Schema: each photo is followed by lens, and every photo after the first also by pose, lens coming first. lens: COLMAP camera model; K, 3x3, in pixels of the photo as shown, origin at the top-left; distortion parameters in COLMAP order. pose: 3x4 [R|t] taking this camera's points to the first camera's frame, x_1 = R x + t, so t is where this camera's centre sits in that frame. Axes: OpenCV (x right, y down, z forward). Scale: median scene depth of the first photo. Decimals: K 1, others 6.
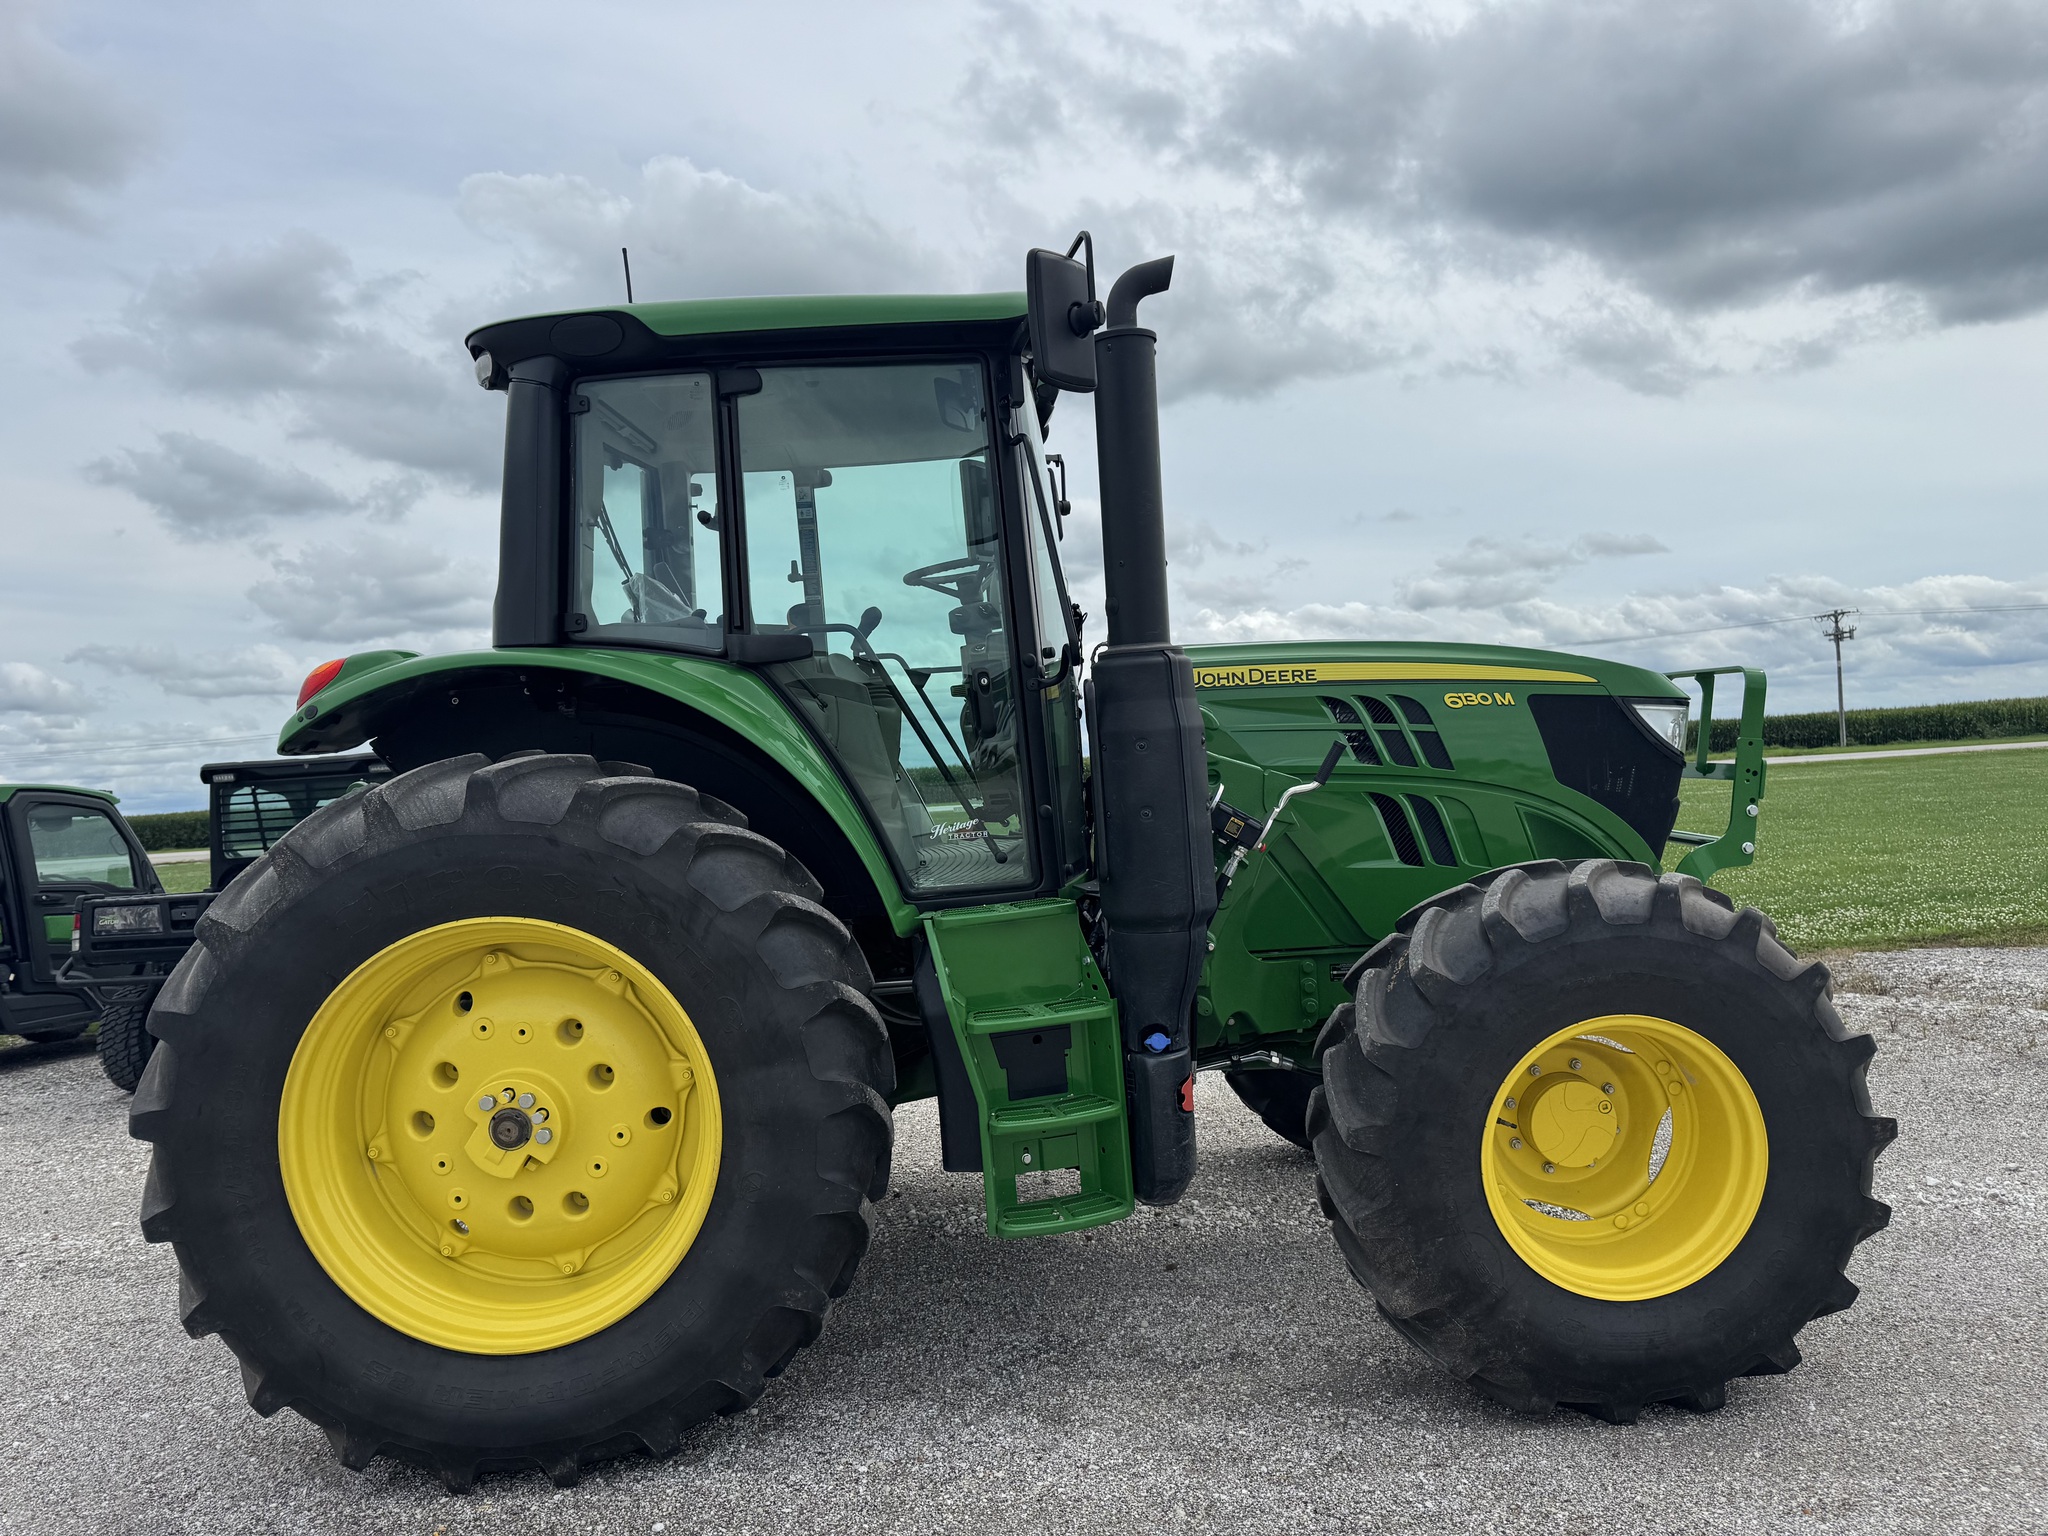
lens RADIAL K [[1538.1, 0, 1024.0], [0, 1538.1, 768.0], [0, 0, 1]] dist [0.040254, -0.039834]
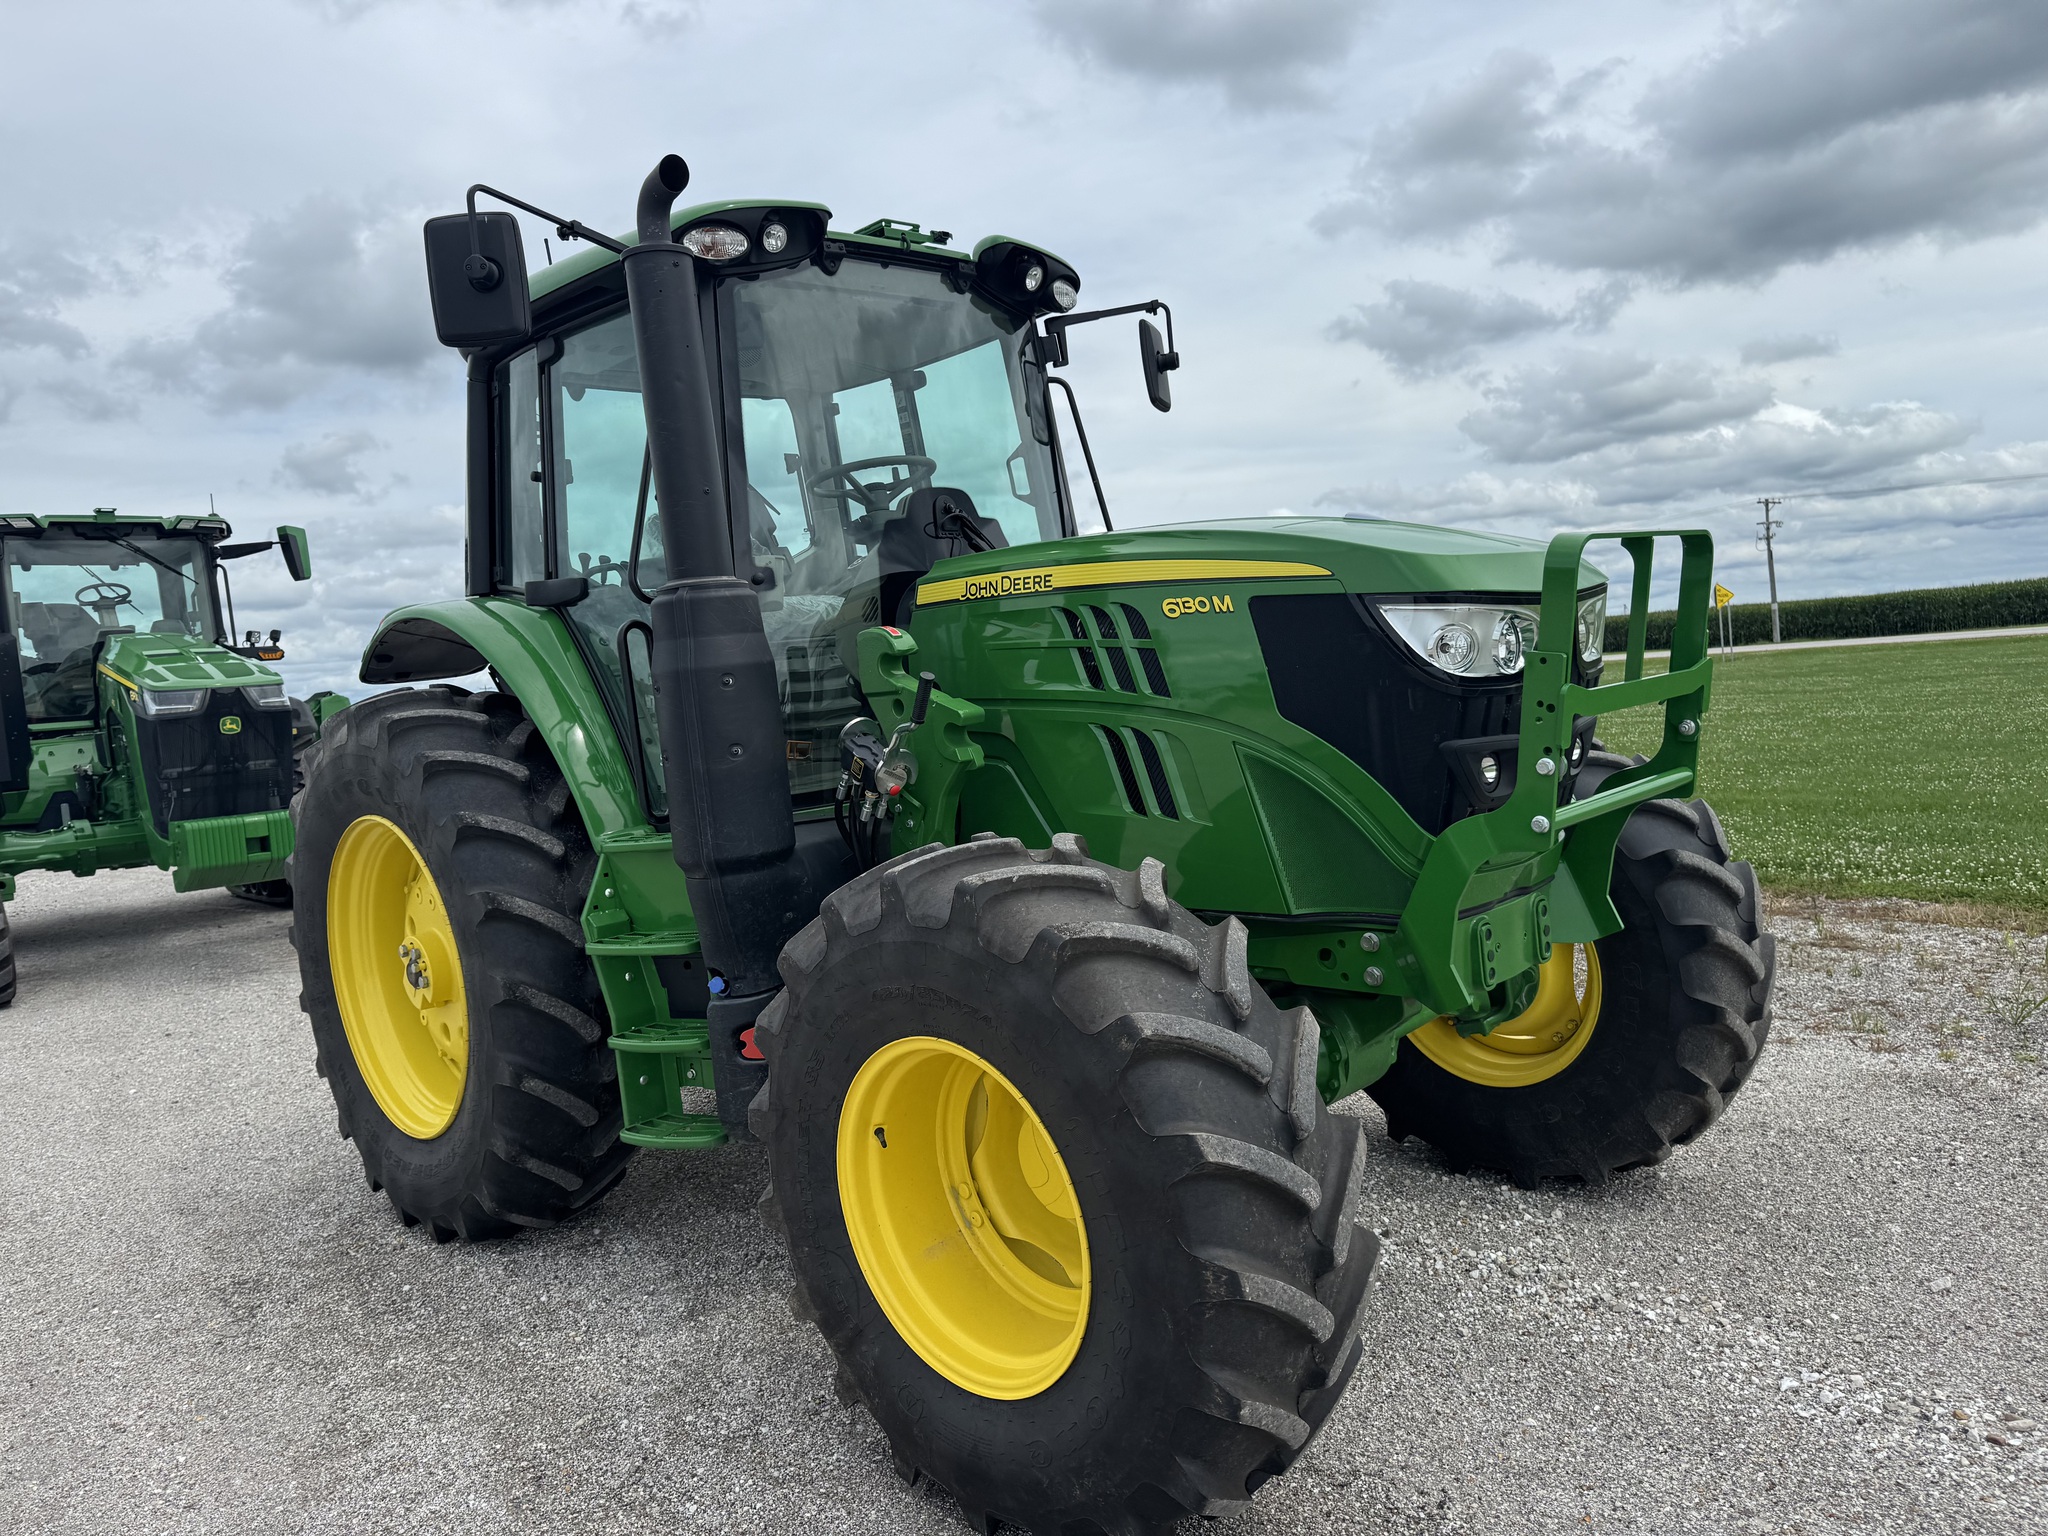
lens RADIAL K [[1546.5, 0, 1020.9], [0, 1546.5, 779.6], [0, 0, 1]] dist [0.031704, -0.055112]
pose [[0.669628, 0.056598, -0.740537, 0.096550], [0.042719, 0.992506, 0.114485, -0.006010], [0.741467, -0.108298, 0.662192, 0.050132]]
